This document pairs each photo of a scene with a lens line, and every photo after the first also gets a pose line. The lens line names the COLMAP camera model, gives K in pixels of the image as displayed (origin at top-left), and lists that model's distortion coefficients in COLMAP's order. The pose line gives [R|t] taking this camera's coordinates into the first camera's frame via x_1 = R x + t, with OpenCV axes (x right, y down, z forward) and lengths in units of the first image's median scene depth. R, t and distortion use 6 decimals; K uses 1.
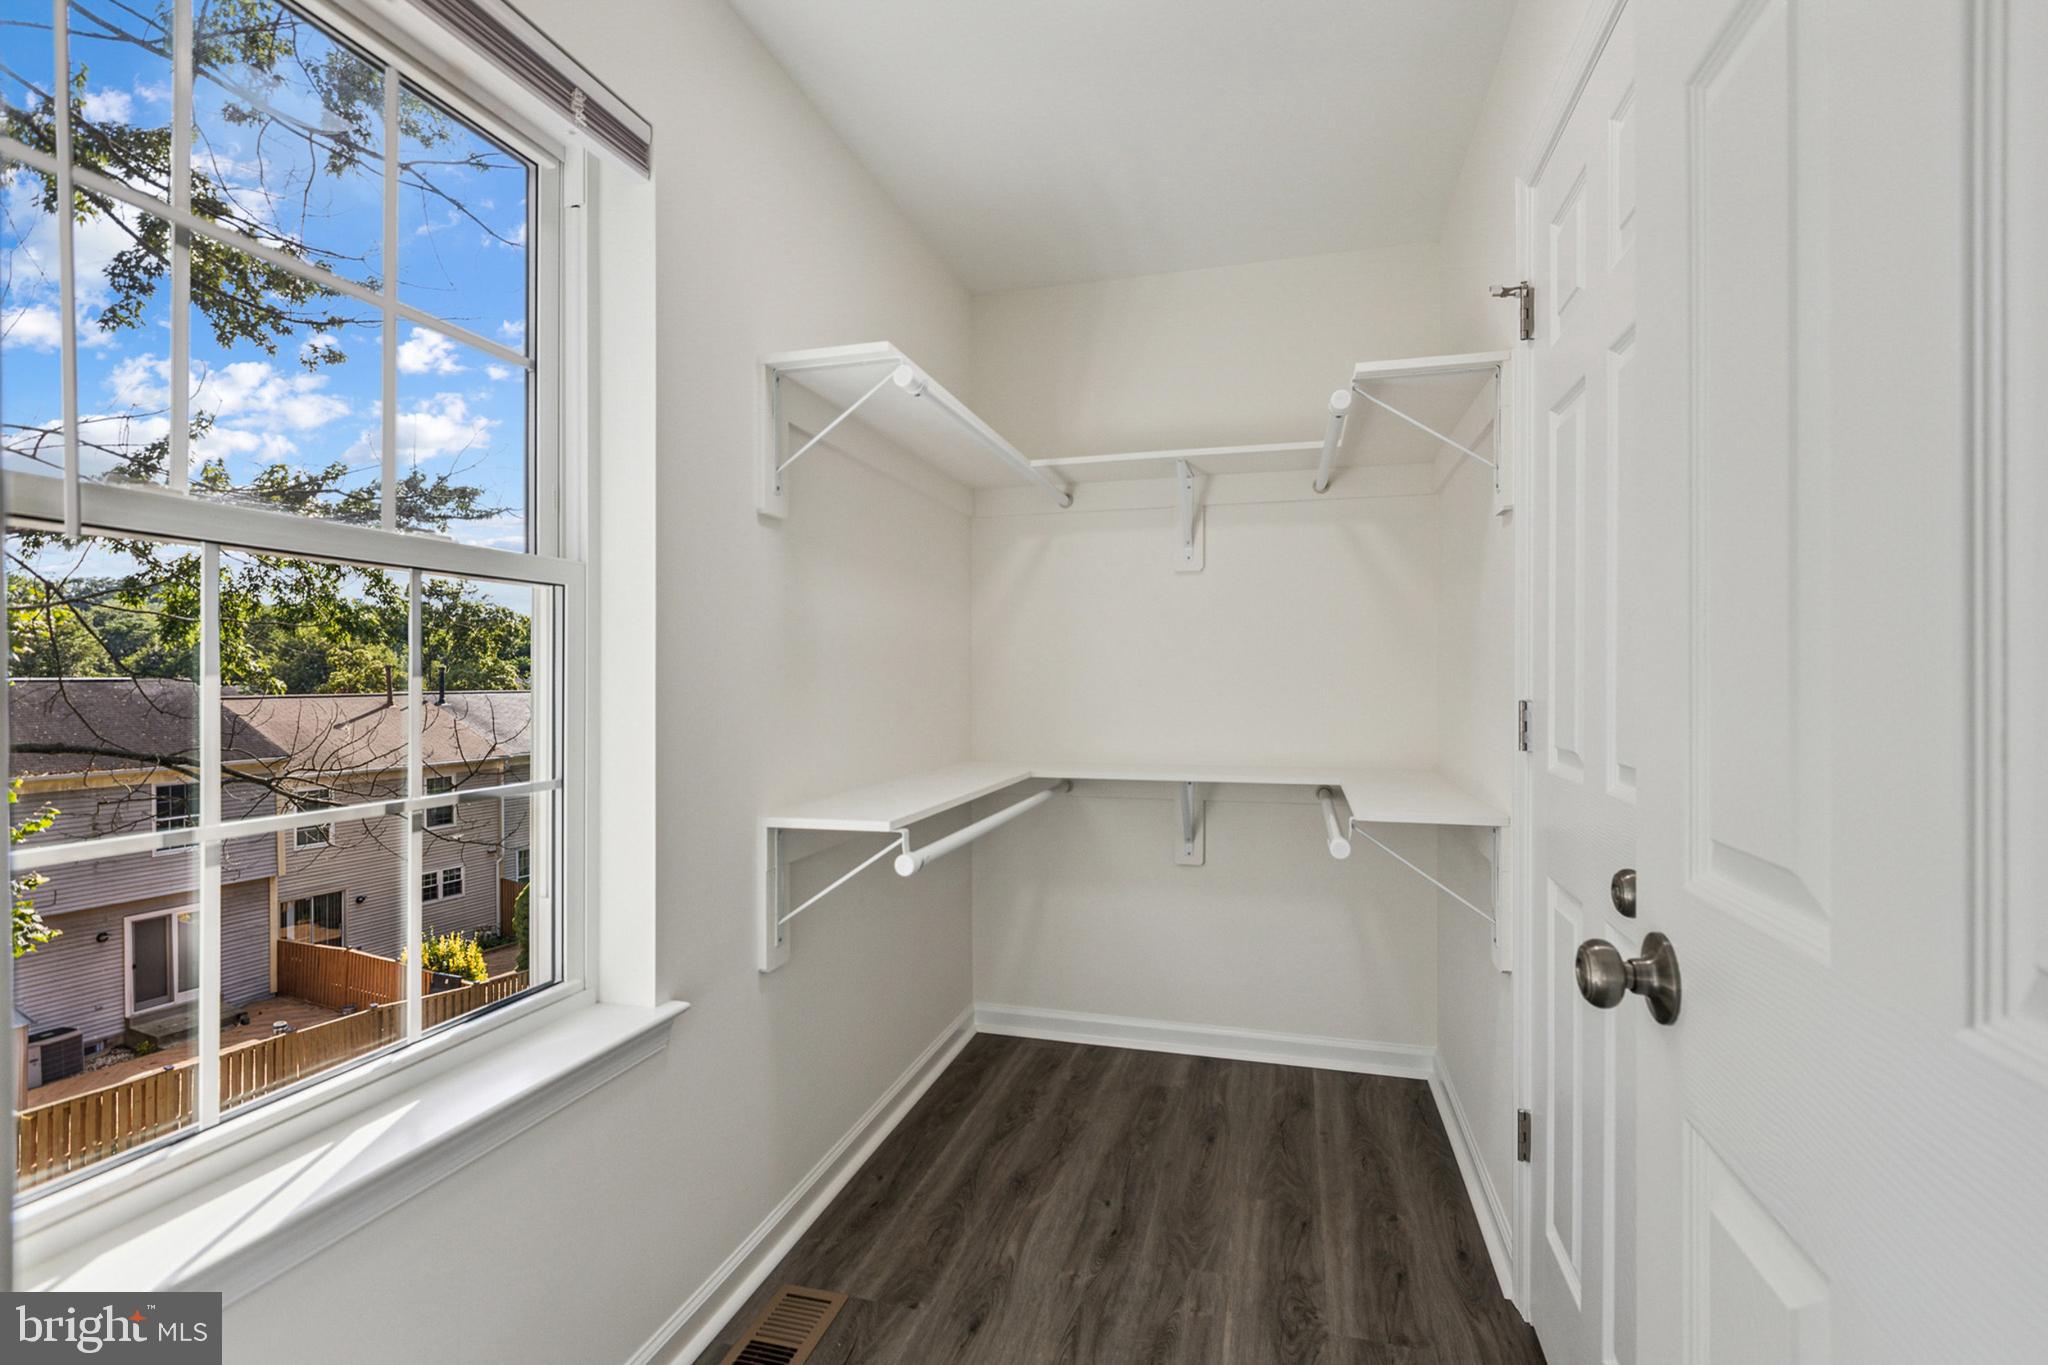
lens RADIAL K [[919.5, 0, 1034.6], [0, 919.5, 667.2], [0, 0, 1]] dist [0.001246, -0.001899]
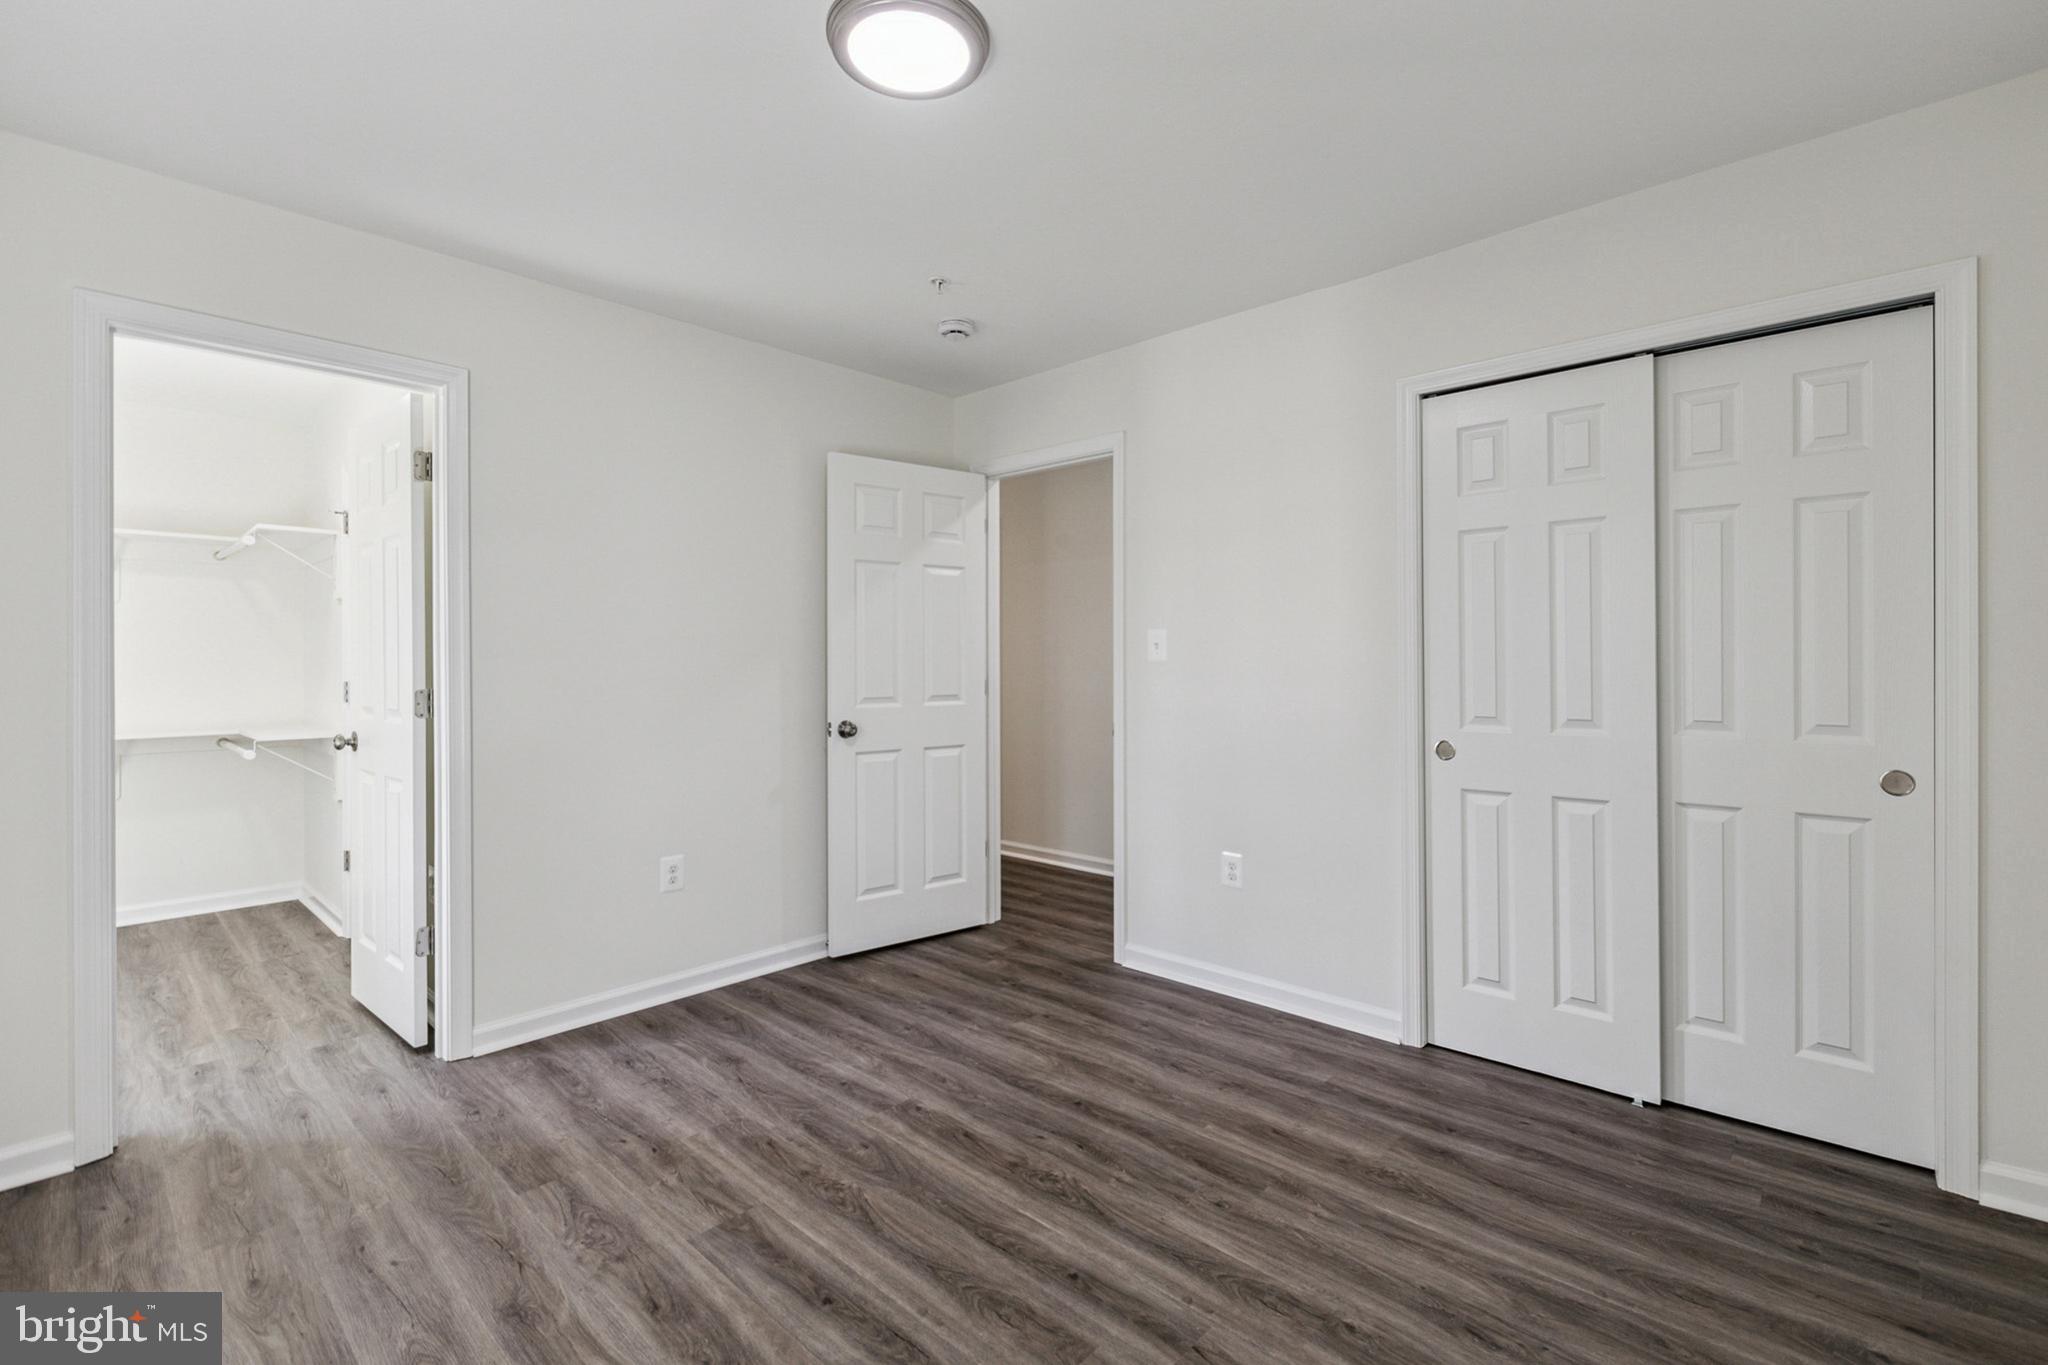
lens RADIAL K [[919.5, 0, 1034.6], [0, 919.5, 667.2], [0, 0, 1]] dist [0.001246, -0.001899]
pose [[0.489865, -0.001023, 0.871798, -0.705140], [-0.004523, 0.999983, 0.003715, -0.019206], [-0.871786, -0.005763, 0.489852, -1.807258]]
